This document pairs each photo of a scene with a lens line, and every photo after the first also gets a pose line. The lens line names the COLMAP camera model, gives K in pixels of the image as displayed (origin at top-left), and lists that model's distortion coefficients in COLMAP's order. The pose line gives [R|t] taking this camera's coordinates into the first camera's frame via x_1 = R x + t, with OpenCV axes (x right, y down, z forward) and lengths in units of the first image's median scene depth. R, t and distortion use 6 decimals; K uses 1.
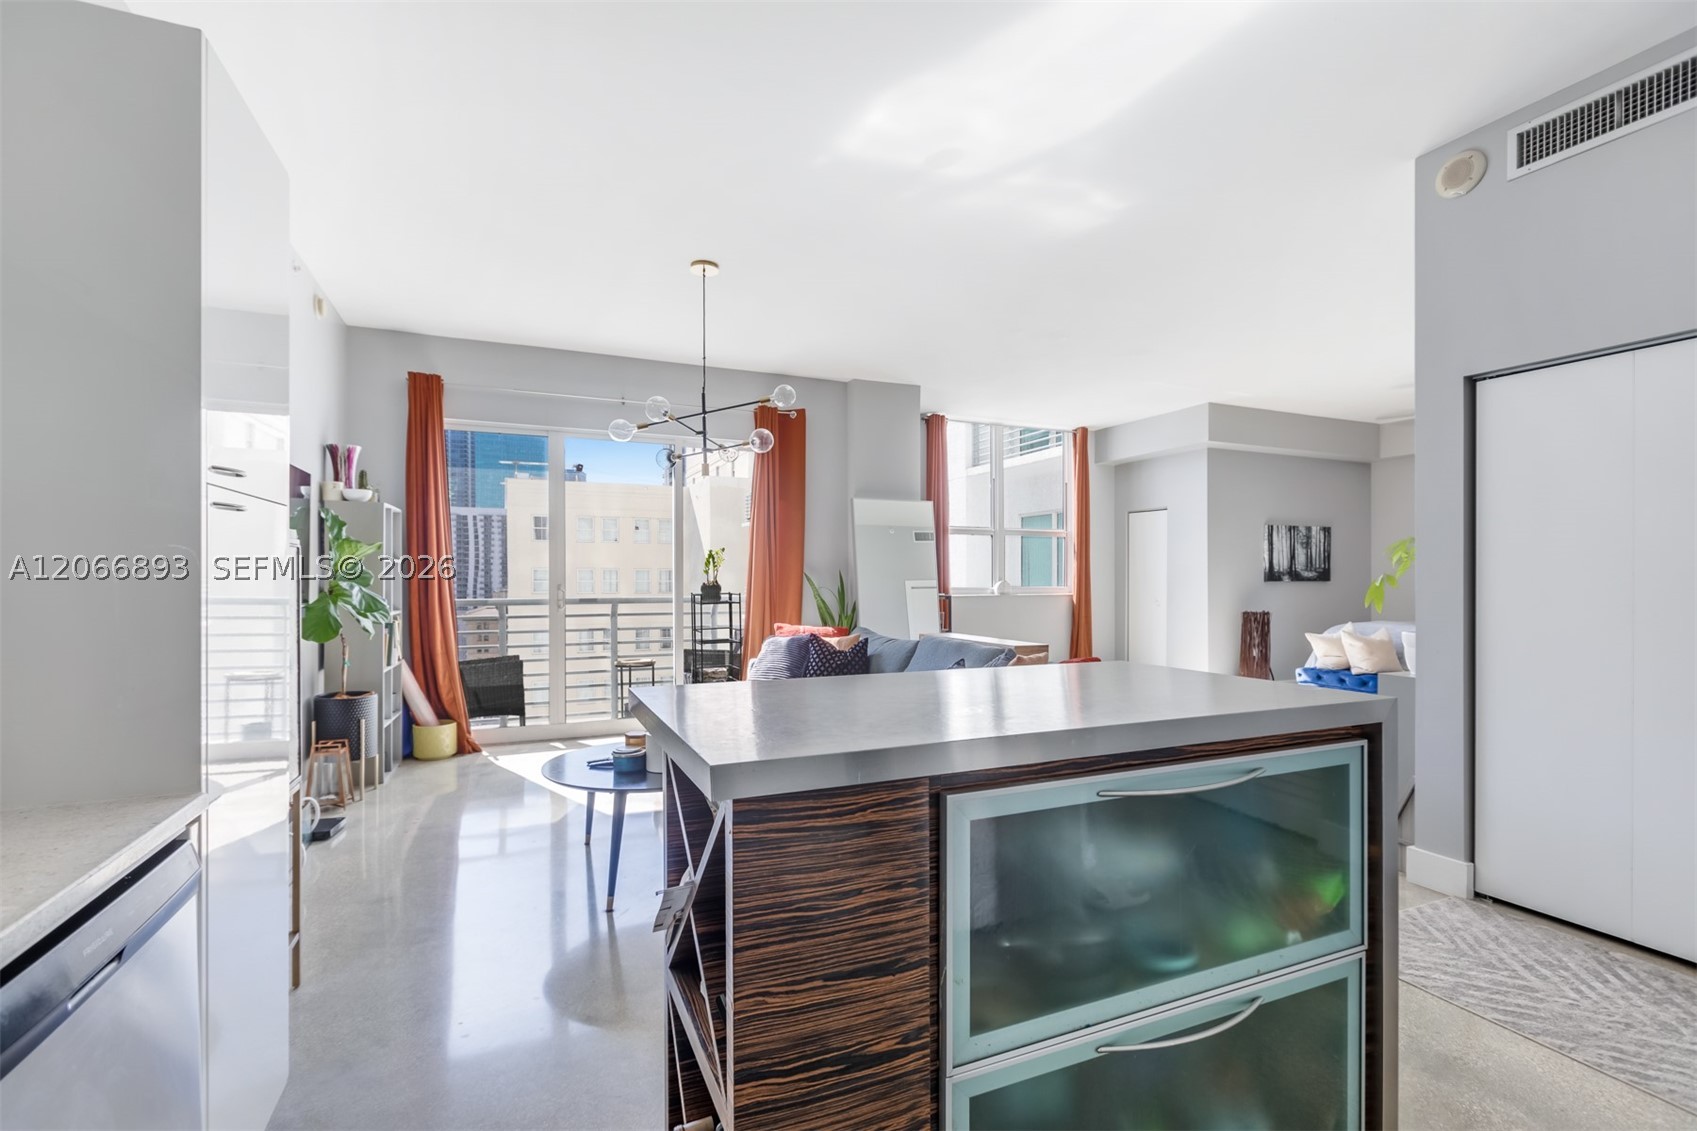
lens RADIAL K [[741.0, 0, 839.2], [0, 741.0, 584.8], [0, 0, 1]] dist [0.000205, 0.000004]
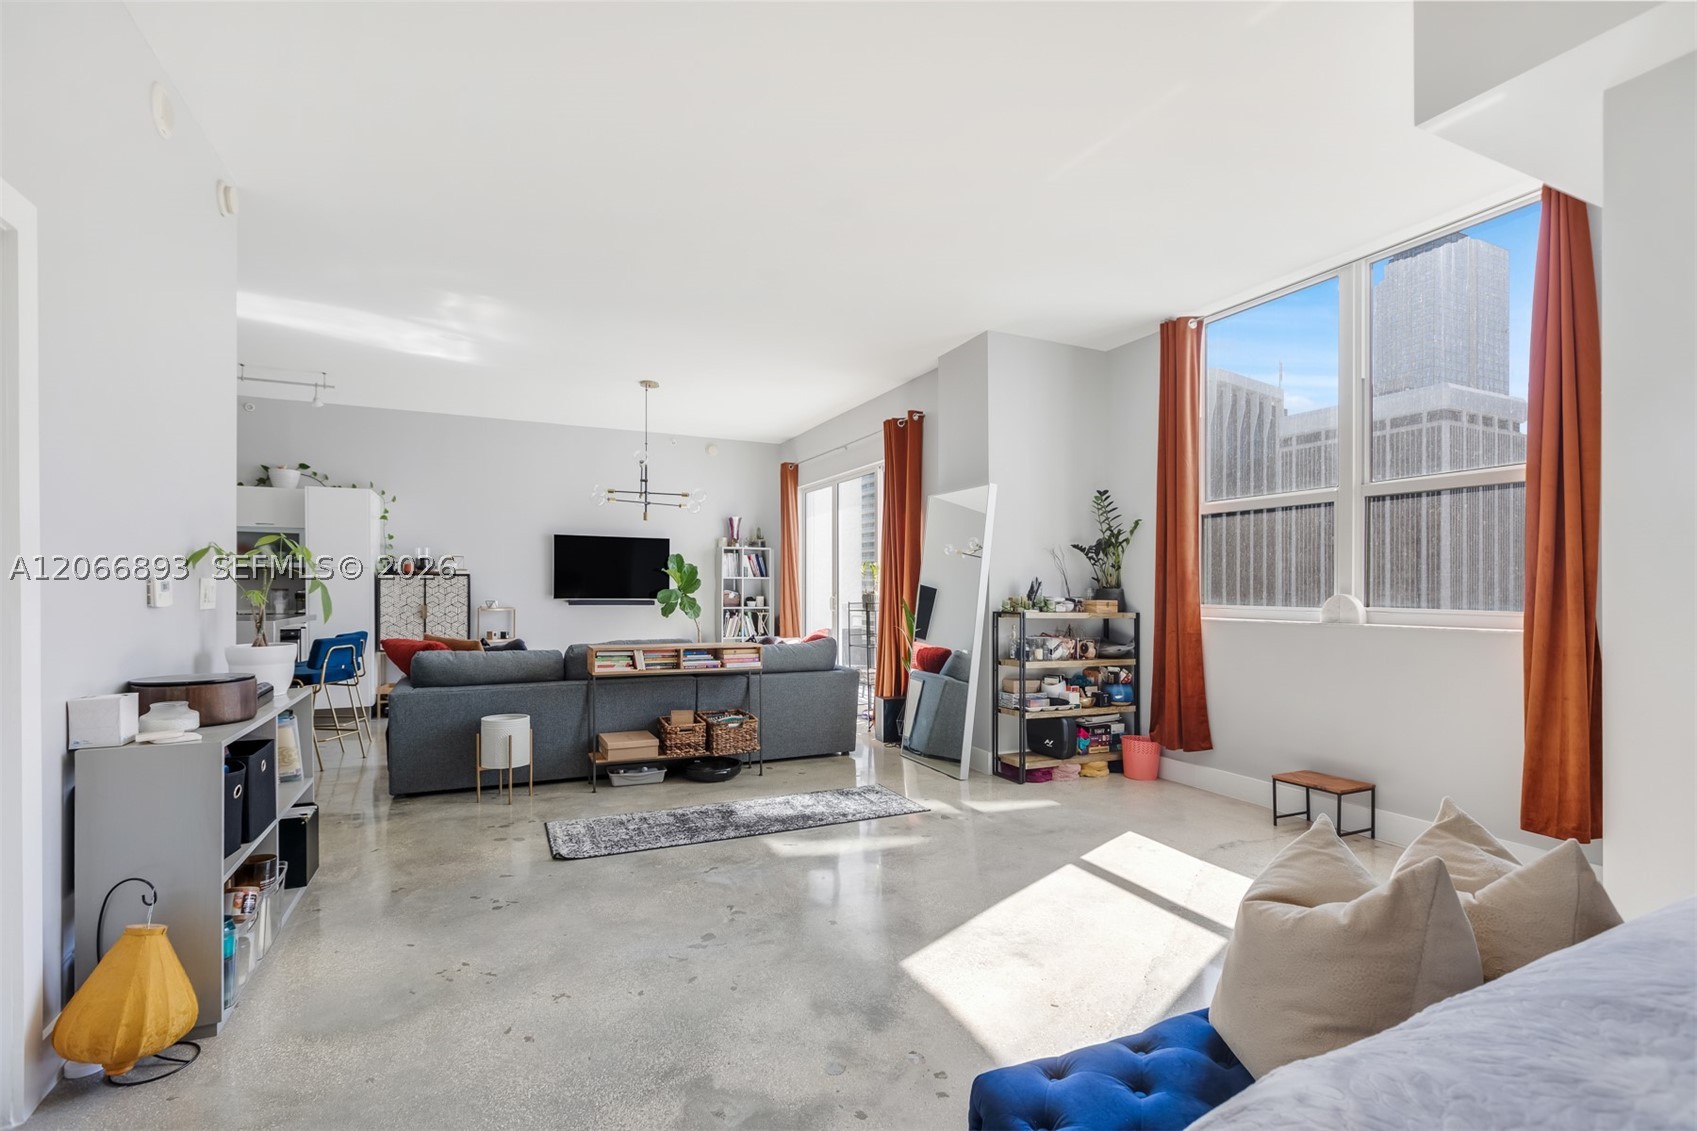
lens RADIAL K [[765.7, 0, 864.5], [0, 765.7, 599.9], [0, 0, 1]] dist [0.016915, -0.000242]
pose [[0.054498, 0.012969, -0.998430, 0.769710], [-0.014921, 0.999815, 0.012172, -0.003824], [0.998402, 0.014234, 0.054681, 0.730589]]
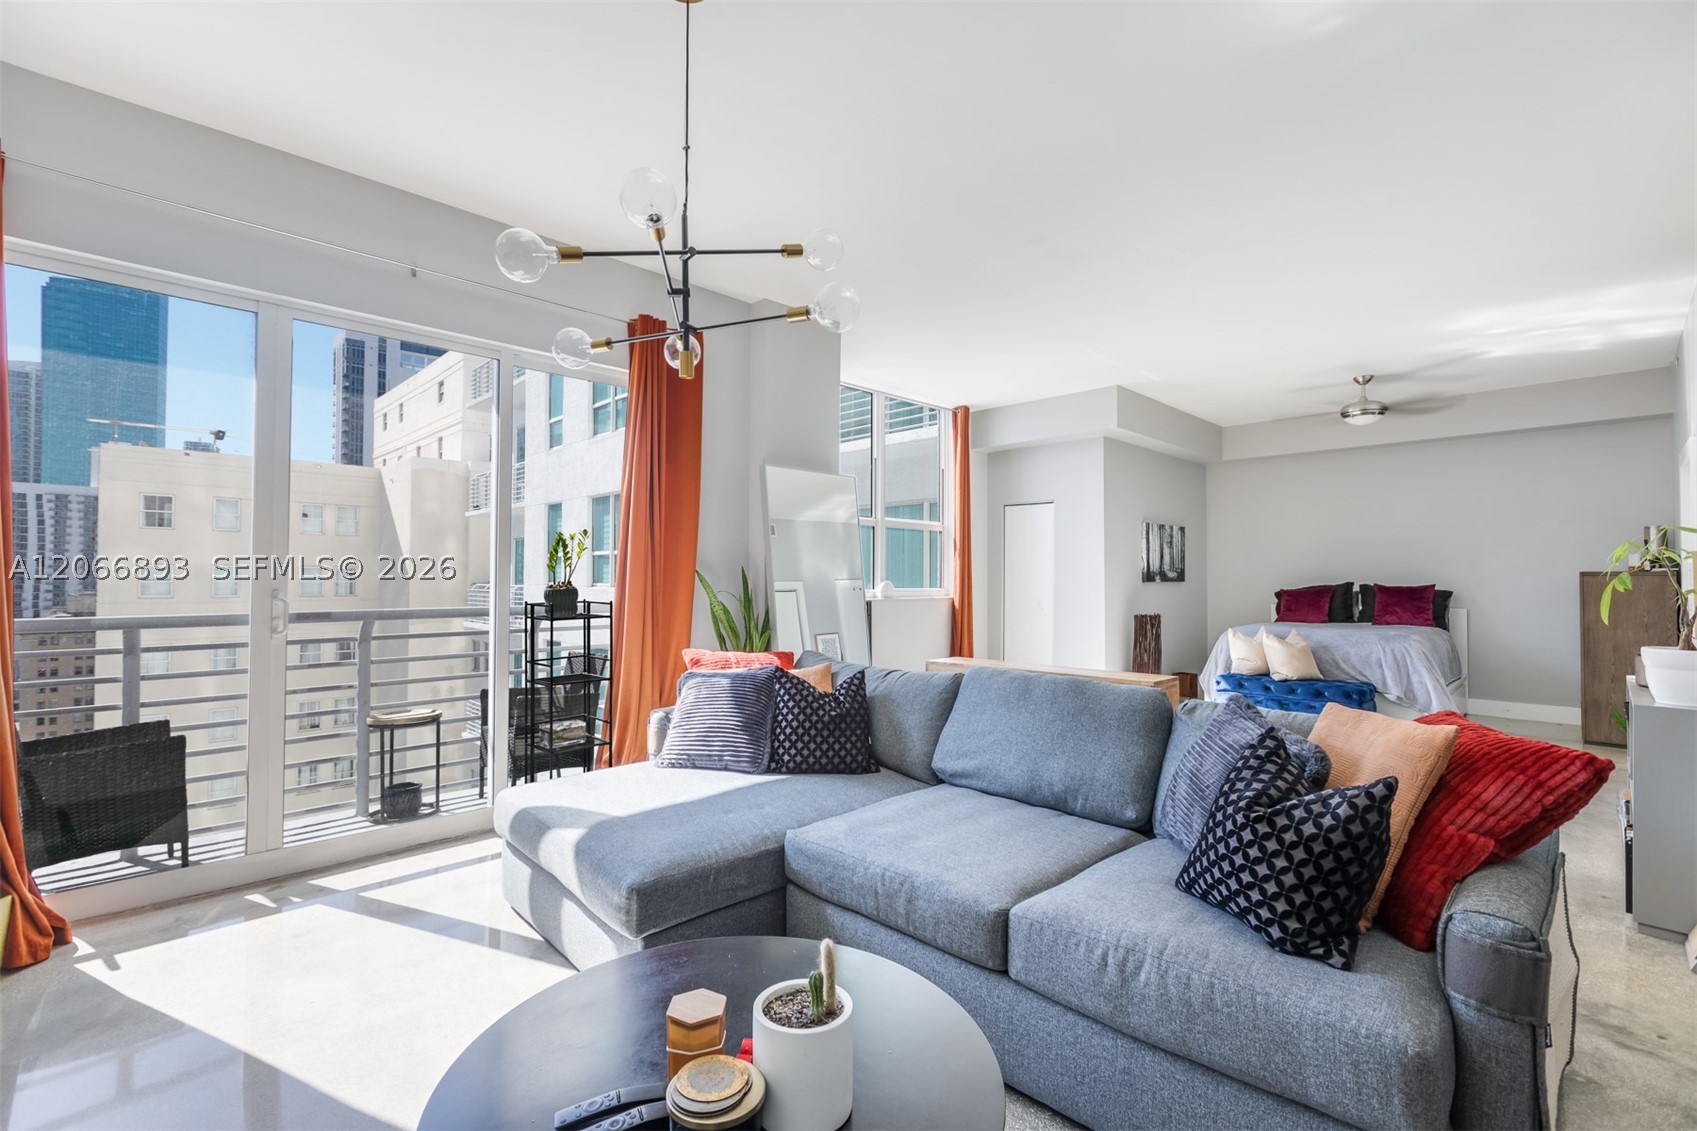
lens RADIAL K [[747.9, 0, 841.4], [0, 747.9, 568.1], [0, 0, 1]] dist [-0.001617, -0.001084]
pose [[0.933478, 0.005686, 0.358590, -0.138562], [0.002489, 0.999747, -0.022334, -0.001761], [-0.358627, 0.021741, 0.933228, 0.258131]]
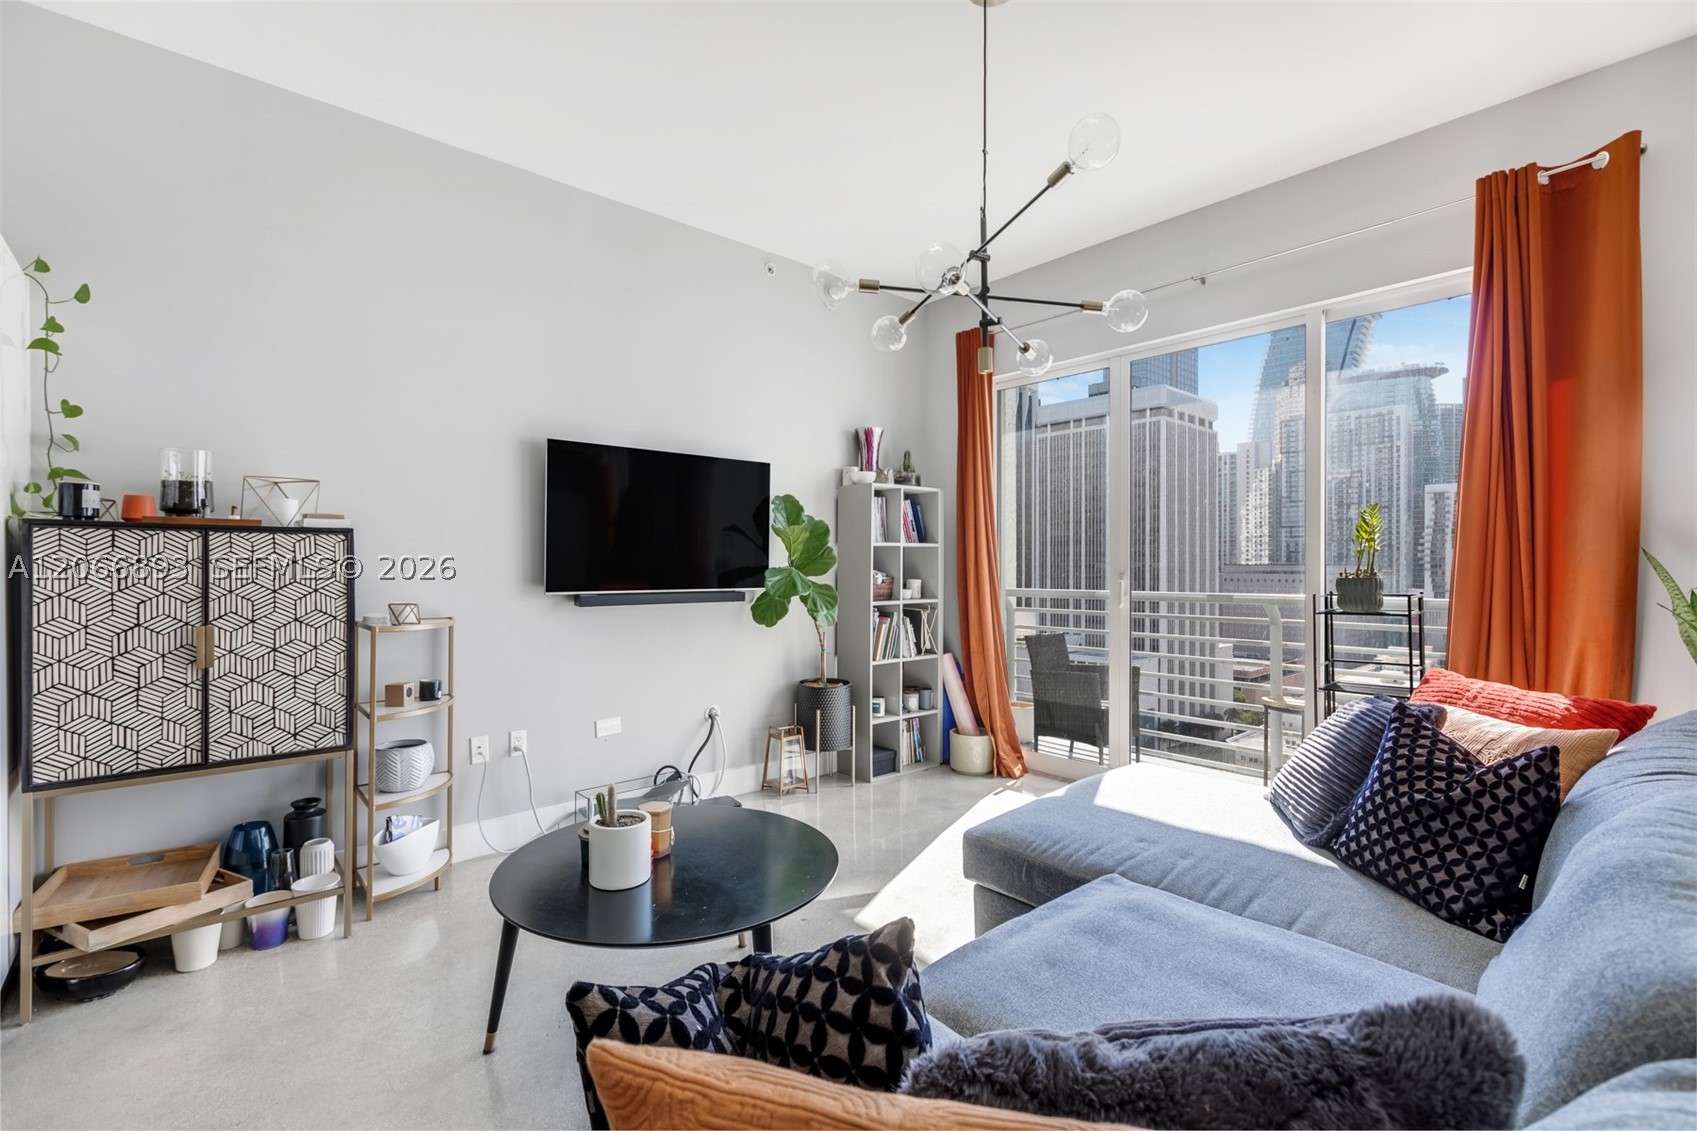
lens RADIAL K [[756.2, 0, 848.5], [0, 756.2, 565.5], [0, 0, 1]] dist [0.000198, -0.000512]
pose [[0.326580, 0.002775, -0.945166, 0.162902], [-0.010014, 0.999950, -0.000524, -0.003217], [0.945117, 0.009636, 0.326591, 0.387437]]
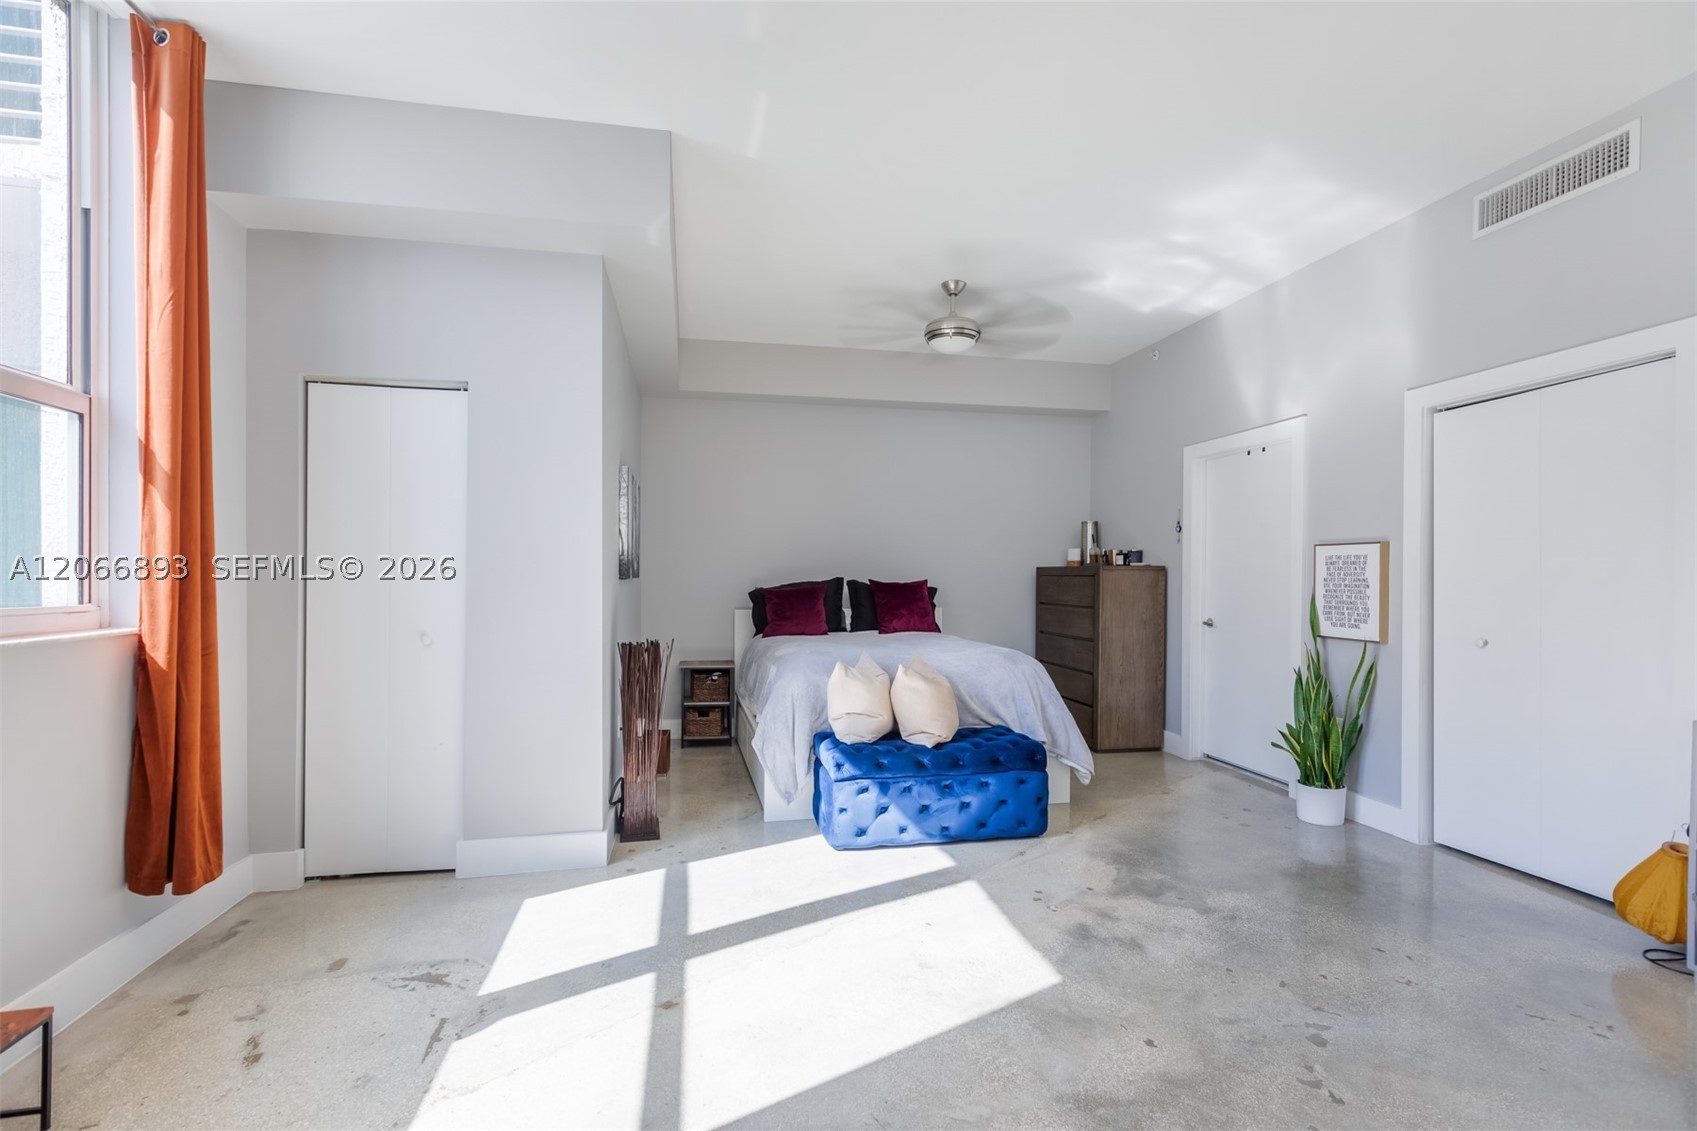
lens RADIAL K [[757.2, 0, 864.6], [0, 757.2, 578.0], [0, 0, 1]] dist [-0.000721, -0.000697]
pose [[0.189831, -0.006460, 0.981795, 0.109979], [0.006565, 0.999964, 0.005311, -0.006768], [-0.981795, 0.005437, 0.189867, 0.785747]]
